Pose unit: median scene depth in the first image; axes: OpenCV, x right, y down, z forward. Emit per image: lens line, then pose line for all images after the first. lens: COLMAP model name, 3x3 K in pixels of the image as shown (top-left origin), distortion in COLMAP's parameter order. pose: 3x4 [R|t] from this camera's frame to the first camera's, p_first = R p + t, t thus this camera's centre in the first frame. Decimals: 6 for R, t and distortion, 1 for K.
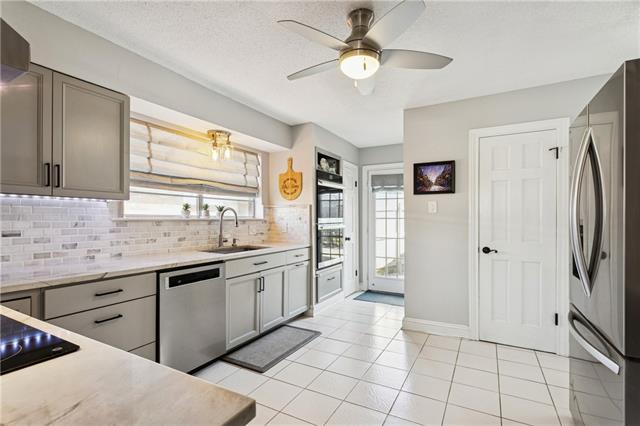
lens RADIAL K [[307.3, 0, 319.1], [0, 307.3, 215.9], [0, 0, 1]] dist [-0.005759, -0.000333]
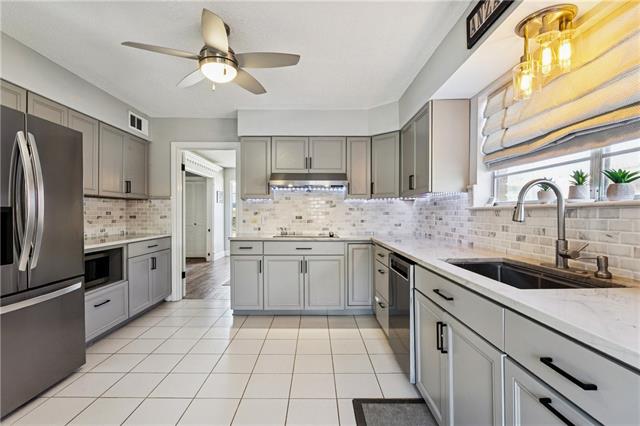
lens RADIAL K [[307.3, 0, 320.2], [0, 307.3, 215.3], [0, 0, 1]] dist [-0.005759, -0.000333]
pose [[-0.879149, 0.001170, -0.476545, 0.219933], [0.005113, 0.999963, -0.006978, 0.031620], [0.476519, -0.008572, -0.879122, 1.383731]]
